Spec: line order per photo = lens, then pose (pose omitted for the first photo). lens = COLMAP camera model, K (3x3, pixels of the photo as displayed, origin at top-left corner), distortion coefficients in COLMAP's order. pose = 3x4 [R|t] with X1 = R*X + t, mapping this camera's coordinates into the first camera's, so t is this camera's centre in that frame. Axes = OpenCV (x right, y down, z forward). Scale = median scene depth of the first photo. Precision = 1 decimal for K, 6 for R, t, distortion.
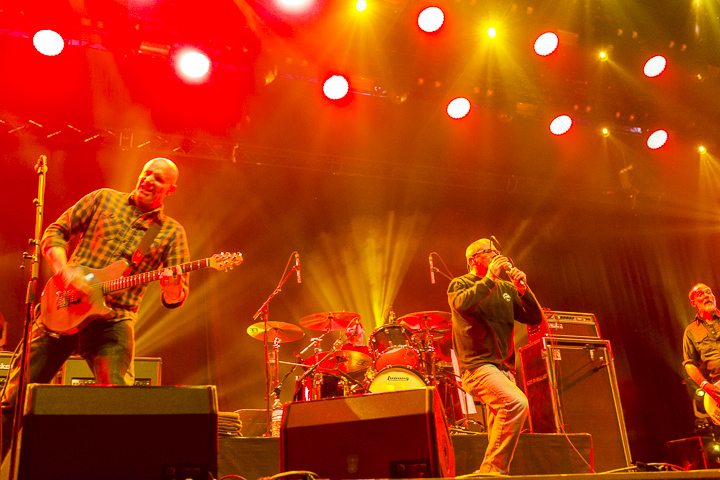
lens RADIAL K [[788.4, 0, 360.0], [0, 788.4, 240.0], [0, 0, 1]] dist [0.023140, -0.011767]
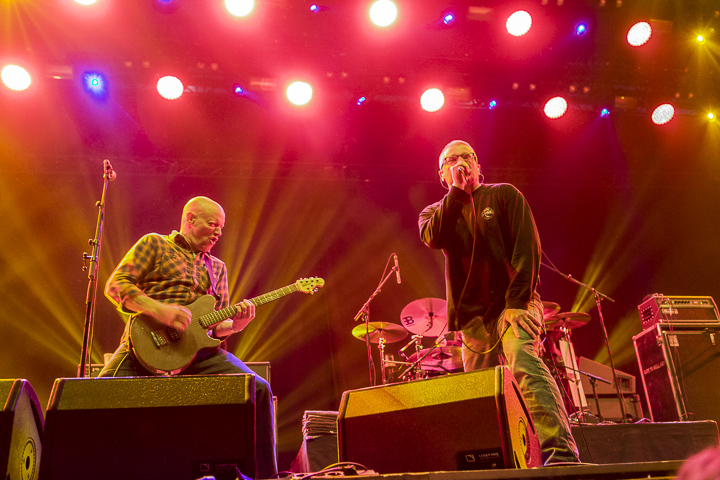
lens RADIAL K [[716.8, 0, 360.0], [0, 716.8, 240.0], [0, 0, 1]] dist [0.003916, -0.011098]
pose [[0.982167, -0.078562, -0.170812, 0.034699], [0.073767, 0.996687, -0.034250, 0.025954], [0.172937, 0.021039, 0.984708, 0.076275]]
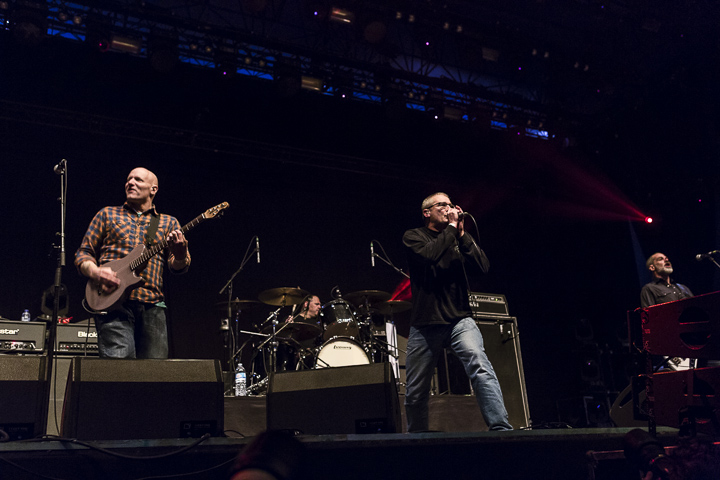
lens RADIAL K [[716.8, 0, 360.0], [0, 716.8, 240.0], [0, 0, 1]] dist [0.003916, -0.011098]
pose [[0.994870, 0.032184, 0.095903, -0.029606], [-0.035601, 0.998783, 0.034135, -0.019847], [-0.094688, -0.037374, 0.994805, -0.056255]]
